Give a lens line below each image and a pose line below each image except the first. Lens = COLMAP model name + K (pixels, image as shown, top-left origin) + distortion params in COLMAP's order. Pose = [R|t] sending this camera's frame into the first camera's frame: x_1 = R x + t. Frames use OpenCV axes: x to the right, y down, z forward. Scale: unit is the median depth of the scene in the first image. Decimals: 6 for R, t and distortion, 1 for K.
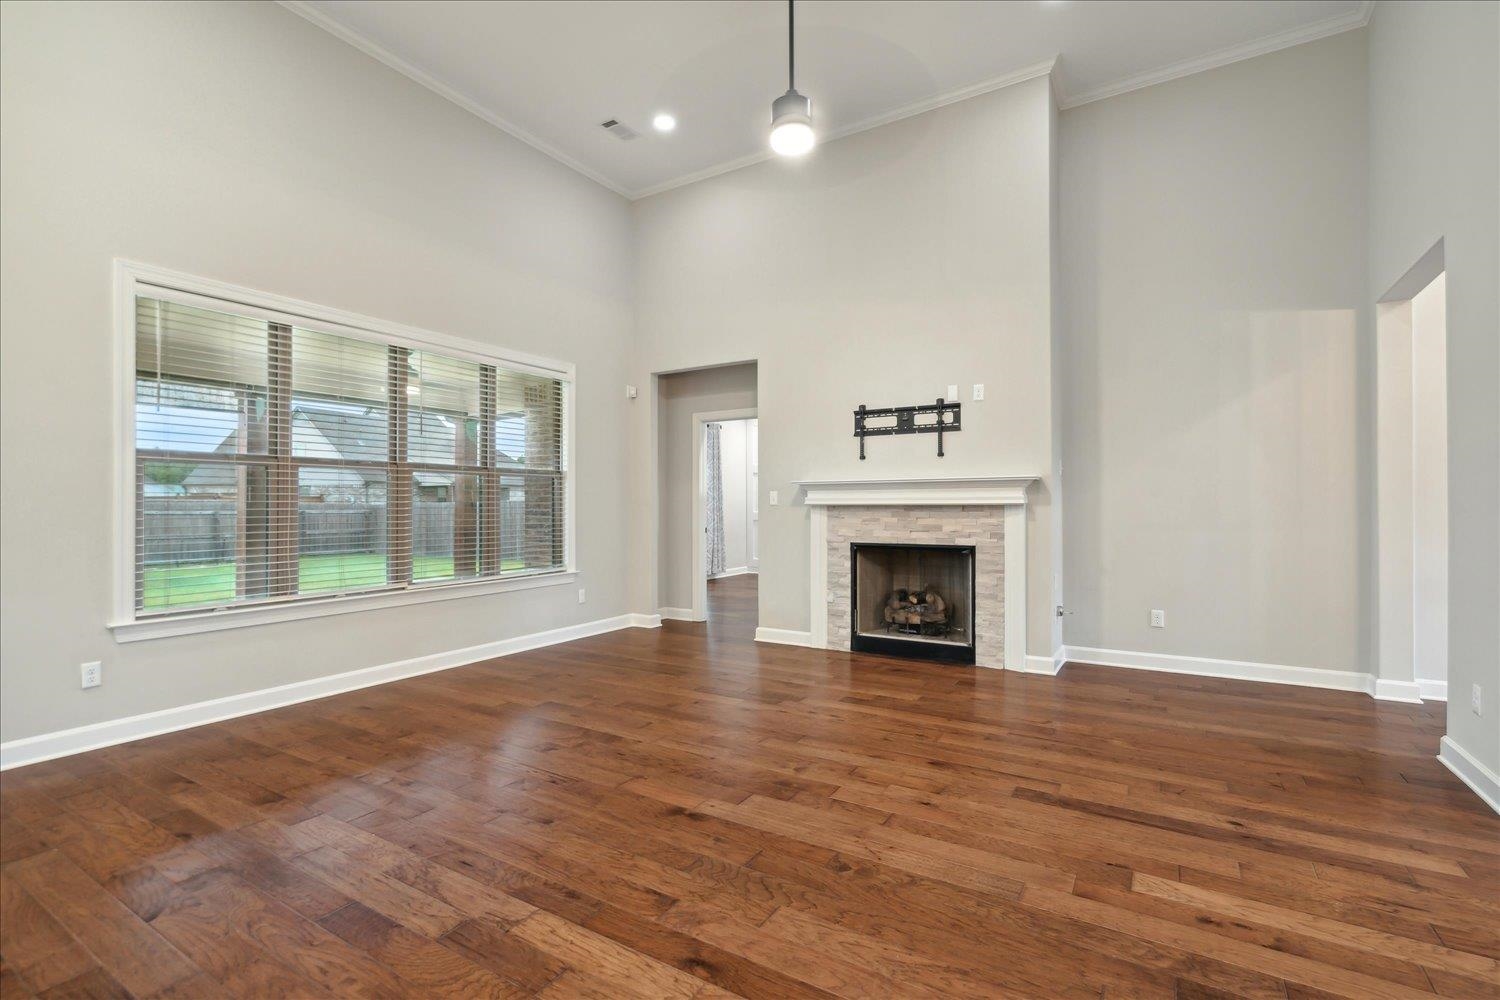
lens RADIAL K [[684.6, 0, 745.5], [0, 684.6, 503.8], [0, 0, 1]] dist [-0.008686, 0.002328]
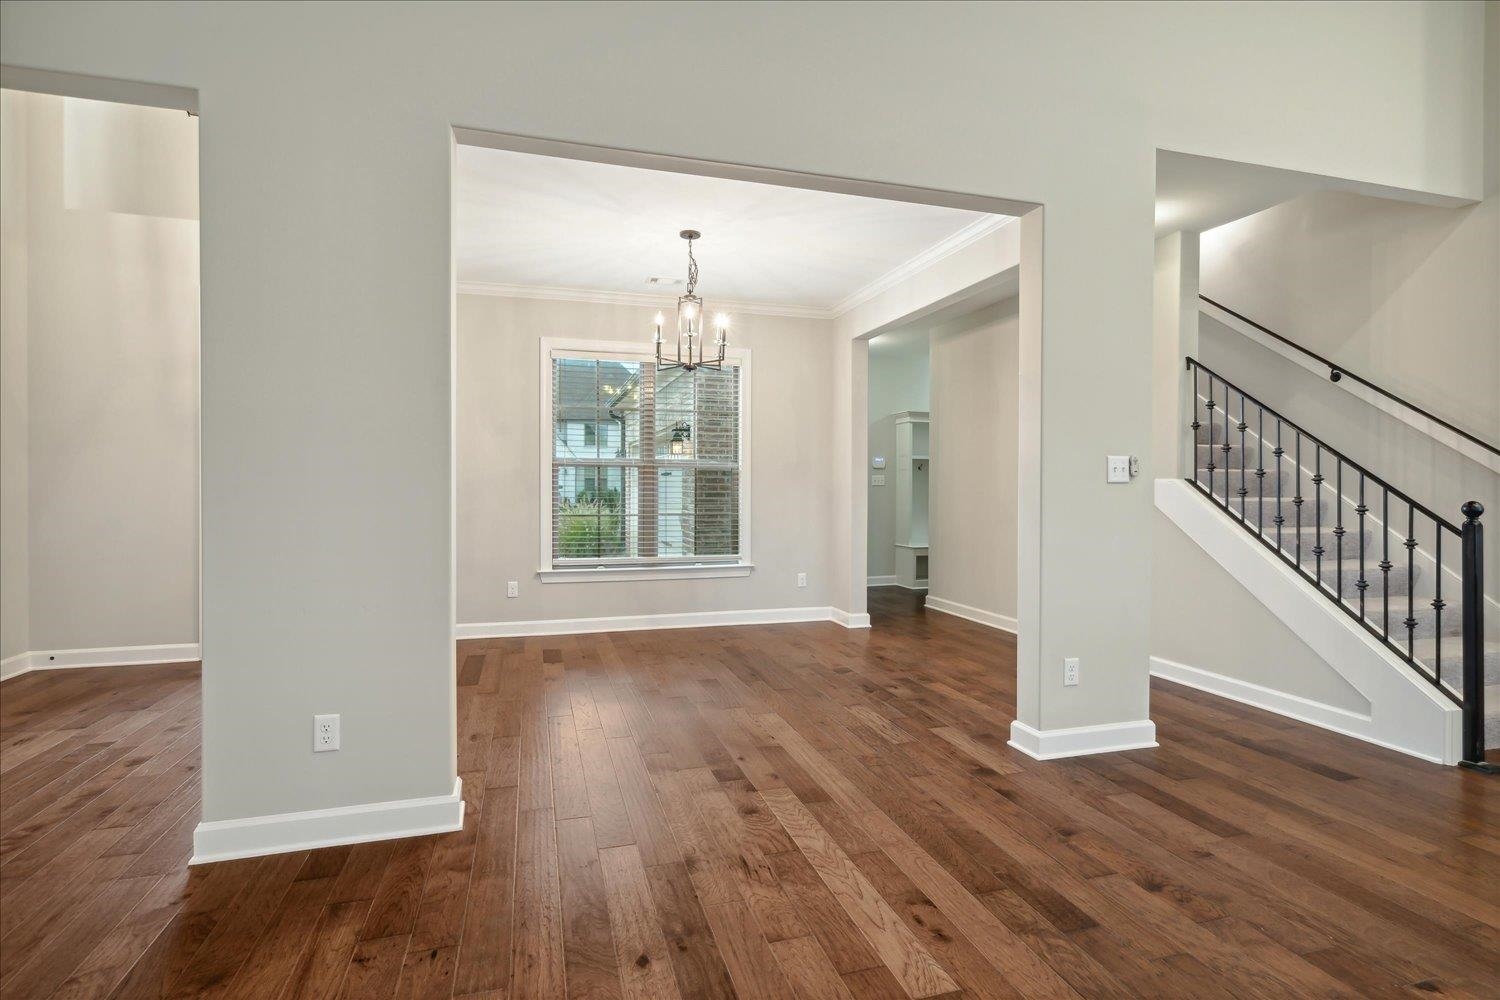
lens RADIAL K [[735.8, 0, 743.1], [0, 735.8, 485.3], [0, 0, 1]] dist [-0.001445, 0.001773]
pose [[-0.744706, 0.001514, 0.667391, 0.083768], [0.000480, 0.999998, -0.001732, 0.001816], [-0.667392, -0.000969, -0.744706, 0.749787]]
